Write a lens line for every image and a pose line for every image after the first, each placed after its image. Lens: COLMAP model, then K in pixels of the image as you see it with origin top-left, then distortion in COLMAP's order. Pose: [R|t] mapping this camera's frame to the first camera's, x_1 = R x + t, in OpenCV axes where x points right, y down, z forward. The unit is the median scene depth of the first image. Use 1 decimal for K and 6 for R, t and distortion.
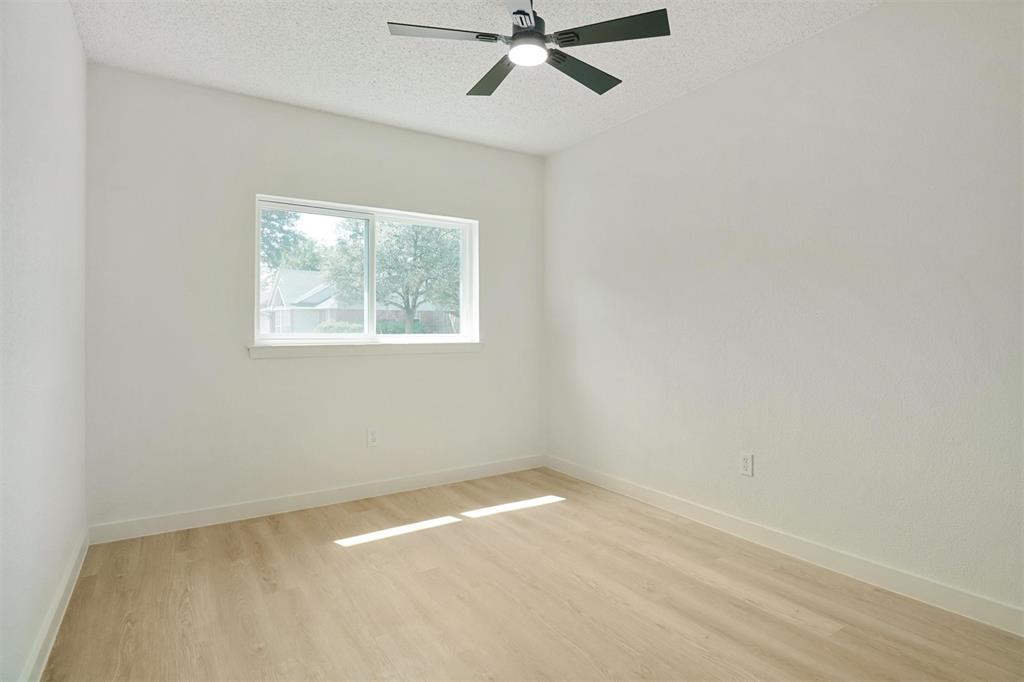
lens RADIAL K [[558.1, 0, 508.2], [0, 558.1, 327.1], [0, 0, 1]] dist [-0.003206, -0.000211]
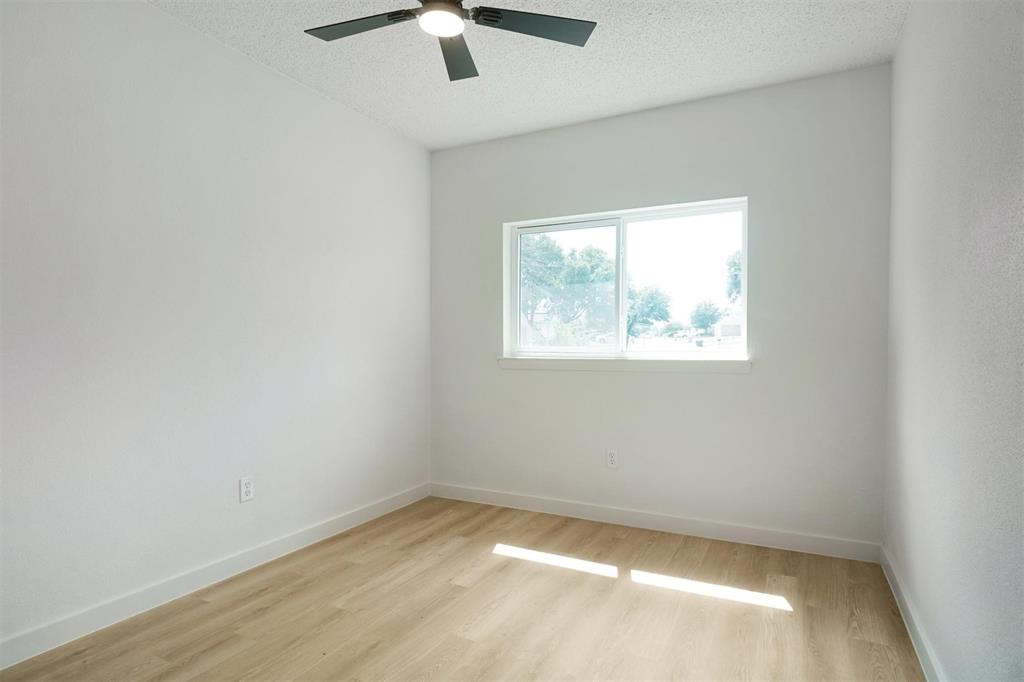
lens RADIAL K [[562.4, 0, 512.0], [0, 562.4, 341.0], [0, 0, 1]] dist [0.000018, -0.000120]
pose [[0.483337, -0.005741, -0.875416, 0.540110], [-0.000234, 0.999978, -0.006688, 0.008515], [0.875435, 0.003438, 0.483324, 0.440875]]
